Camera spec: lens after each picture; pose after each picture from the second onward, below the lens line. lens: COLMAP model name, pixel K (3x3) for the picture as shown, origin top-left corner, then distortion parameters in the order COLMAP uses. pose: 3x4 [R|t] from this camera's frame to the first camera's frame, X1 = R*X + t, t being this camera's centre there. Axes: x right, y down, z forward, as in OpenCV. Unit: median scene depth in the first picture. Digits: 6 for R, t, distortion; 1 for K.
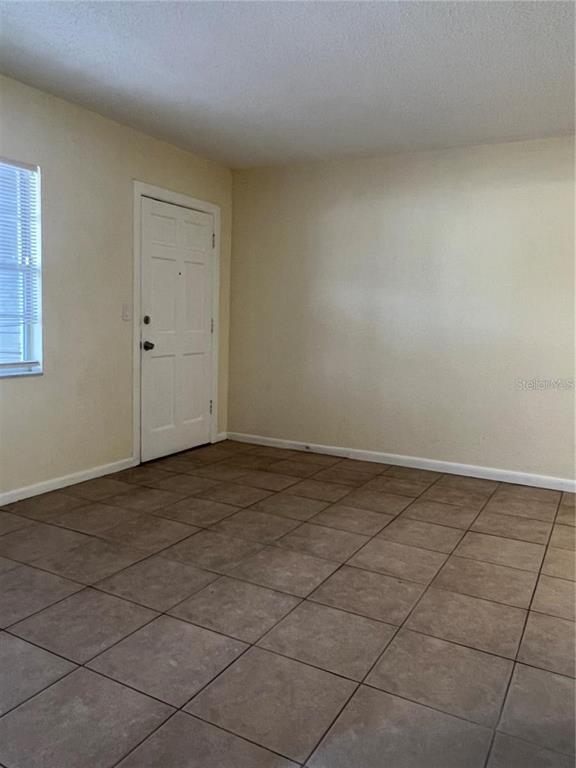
lens RADIAL K [[579.6, 0, 287.7], [0, 579.6, 383.4], [0, 0, 1]] dist [0.006030, 0.001584]
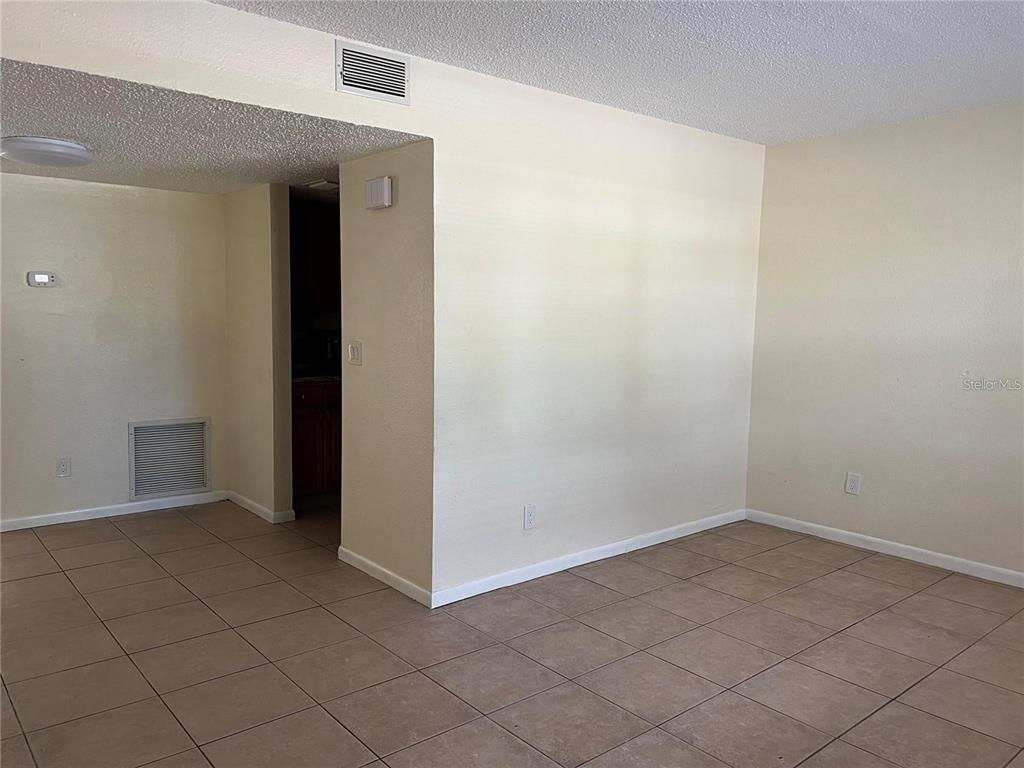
lens RADIAL K [[772.8, 0, 511.9], [0, 772.8, 383.6], [0, 0, 1]] dist [0.006030, 0.001584]
pose [[-0.932105, -0.071332, 0.355094, -0.136719], [0.004600, 0.978004, 0.208535, -0.329172], [-0.362159, 0.196010, -0.911274, 2.061978]]
